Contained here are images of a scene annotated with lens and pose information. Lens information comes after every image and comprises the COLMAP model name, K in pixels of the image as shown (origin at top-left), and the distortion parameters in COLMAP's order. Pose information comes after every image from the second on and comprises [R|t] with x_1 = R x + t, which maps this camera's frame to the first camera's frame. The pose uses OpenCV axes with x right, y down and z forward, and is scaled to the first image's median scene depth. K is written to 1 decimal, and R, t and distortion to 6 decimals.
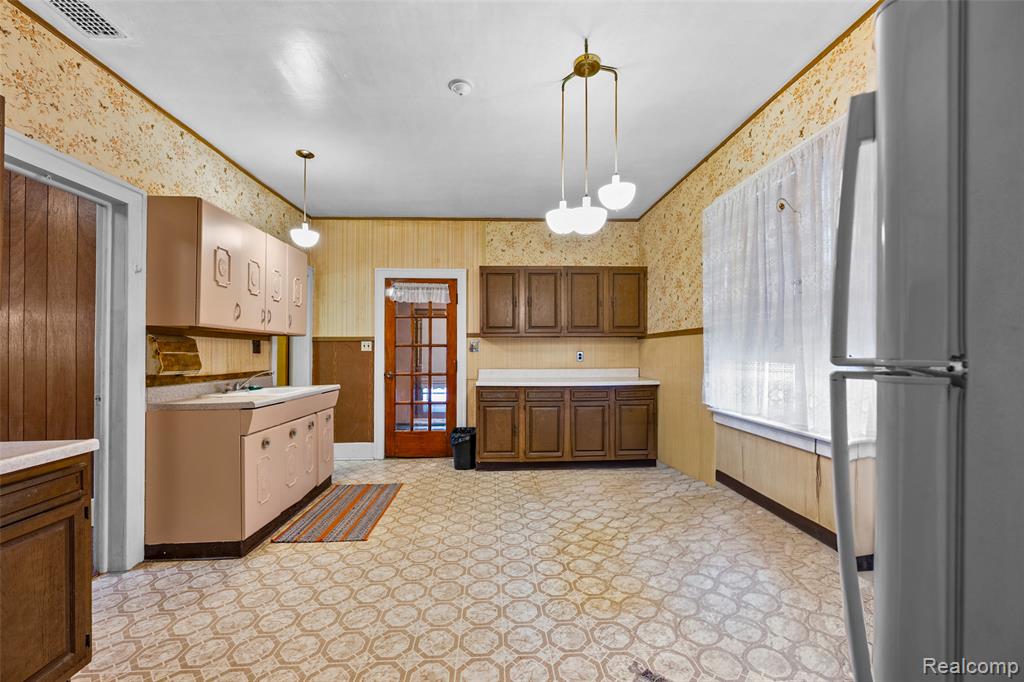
lens RADIAL K [[414.4, 0, 511.3], [0, 414.4, 350.7], [0, 0, 1]] dist [-0.003137, -0.000130]
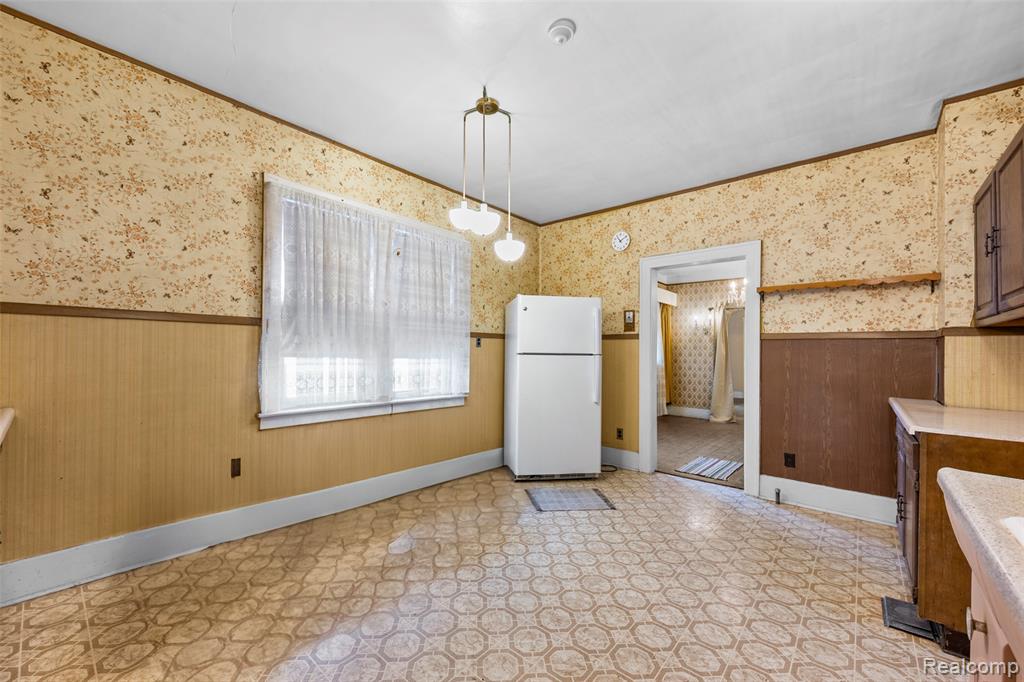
lens RADIAL K [[414.4, 0, 503.6], [0, 414.4, 350.3], [0, 0, 1]] dist [-0.003137, -0.000130]
pose [[-0.721657, -0.000912, 0.692250, -0.557999], [-0.010075, 0.999907, -0.009186, 0.011492], [-0.692178, -0.013604, -0.721599, 1.519261]]
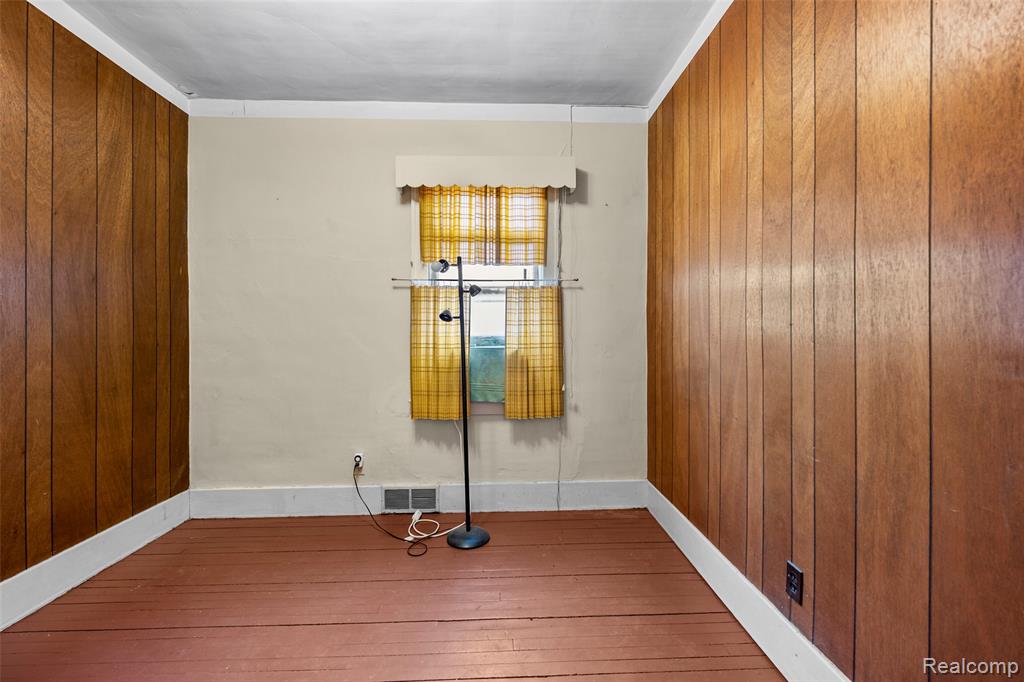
lens RADIAL K [[414.4, 0, 510.6], [0, 414.4, 333.8], [0, 0, 1]] dist [-0.003137, -0.000130]
pose [[-0.006173, 0.001519, -0.999980, -0.812555], [0.004541, 0.999989, 0.001491, 0.012152], [0.999971, -0.004532, -0.006180, 0.750388]]
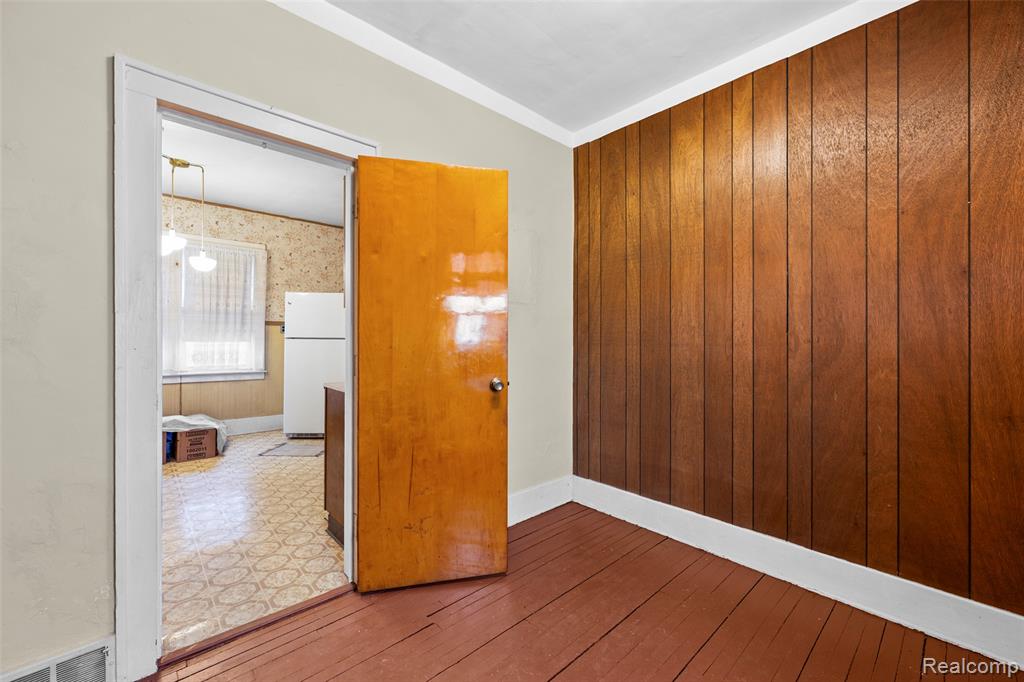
lens RADIAL K [[414.4, 0, 513.9], [0, 414.4, 337.2], [0, 0, 1]] dist [-0.003137, -0.000130]
pose [[-0.646318, 0.000420, 0.763068, -1.652681], [-0.006348, 0.999962, -0.005927, 0.010975], [-0.763041, -0.008674, -0.646291, 0.874353]]
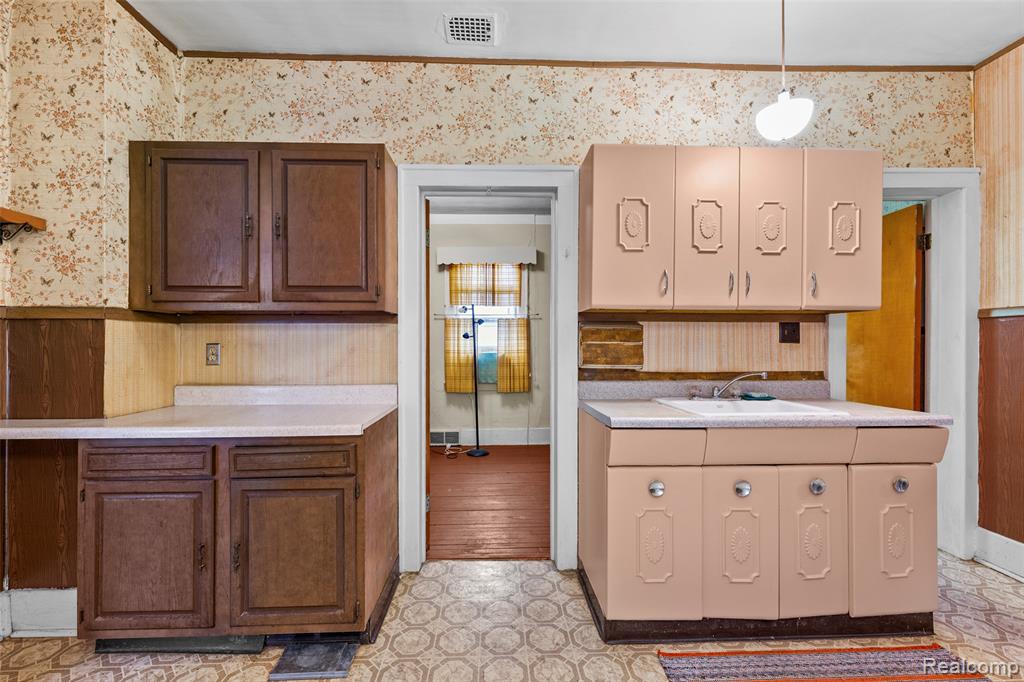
lens RADIAL K [[414.4, 0, 505.3], [0, 414.4, 343.5], [0, 0, 1]] dist [-0.003137, -0.000130]
pose [[-0.013210, 0.001854, -0.999911, 0.029216], [0.007782, 0.999968, 0.001752, 0.004016], [0.999882, -0.007758, -0.013224, 0.791256]]
